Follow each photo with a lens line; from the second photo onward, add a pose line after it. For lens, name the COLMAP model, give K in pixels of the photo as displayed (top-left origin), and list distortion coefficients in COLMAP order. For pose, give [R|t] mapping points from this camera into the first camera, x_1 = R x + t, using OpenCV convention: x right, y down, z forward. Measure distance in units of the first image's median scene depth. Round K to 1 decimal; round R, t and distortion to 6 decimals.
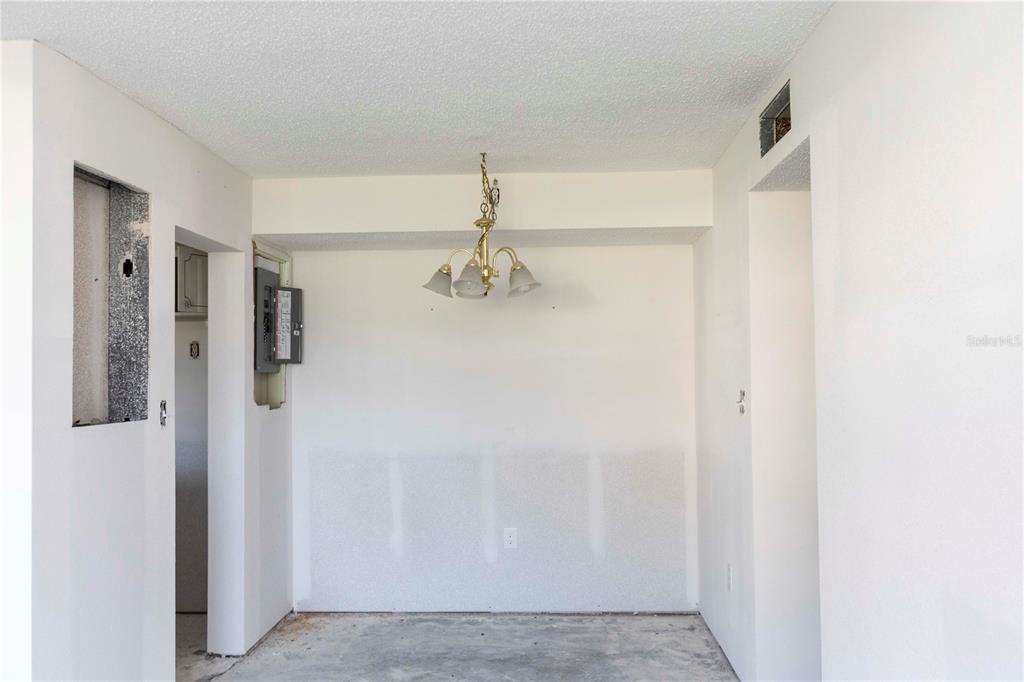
lens RADIAL K [[937.4, 0, 512.0], [0, 937.4, 341.0], [0, 0, 1]] dist [0.002091, -0.001833]
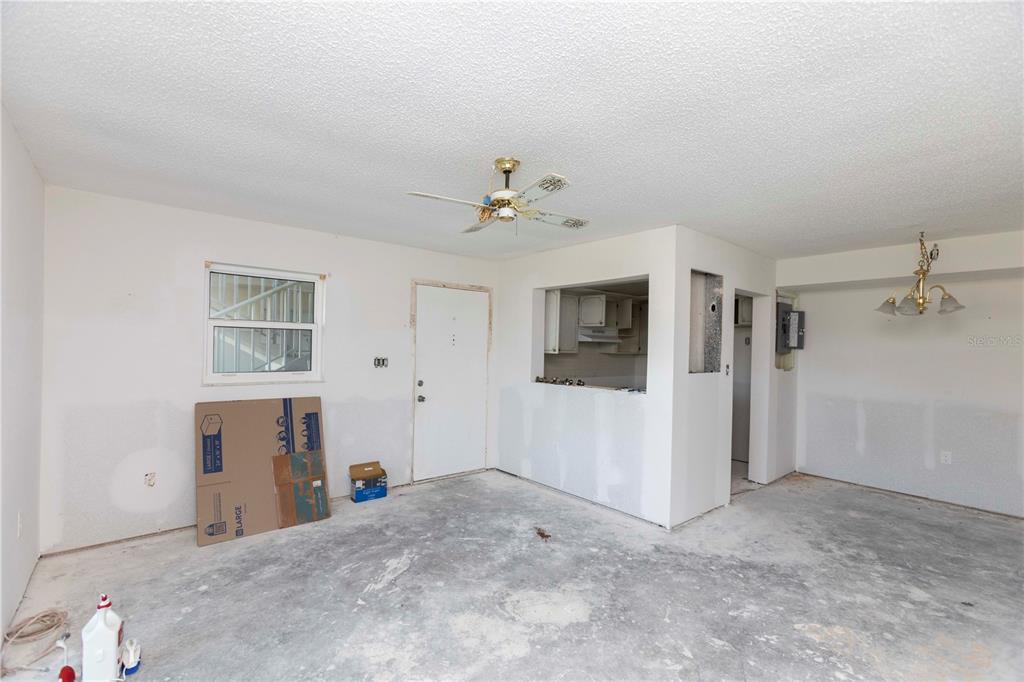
lens RADIAL K [[451.4, 0, 513.2], [0, 451.4, 350.1], [0, 0, 1]] dist [-0.002472, 0.000160]
pose [[0.679479, 0.030589, -0.733057, 0.067839], [-0.001813, 0.999197, 0.040014, -0.012575], [0.733693, -0.025859, 0.678989, -0.117872]]
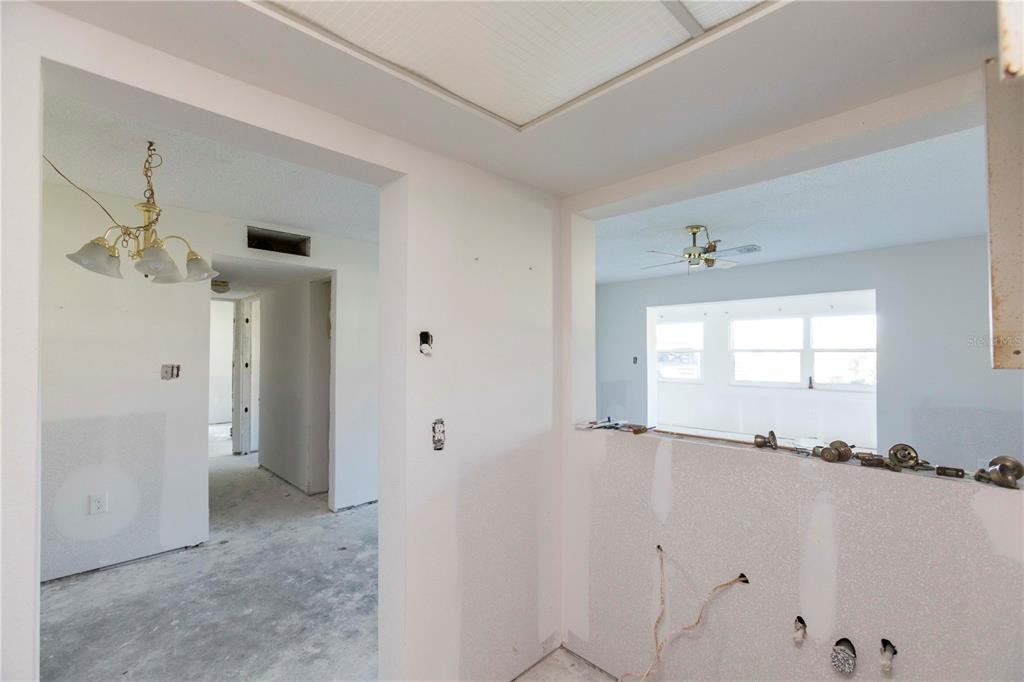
lens RADIAL K [[451.4, 0, 513.2], [0, 451.4, 350.1], [0, 0, 1]] dist [-0.002472, 0.000160]
pose [[-0.730078, 0.012598, 0.683248, -0.657154], [-0.018610, 0.999093, -0.038307, 0.041918], [-0.683111, -0.040682, -0.729181, 1.065765]]
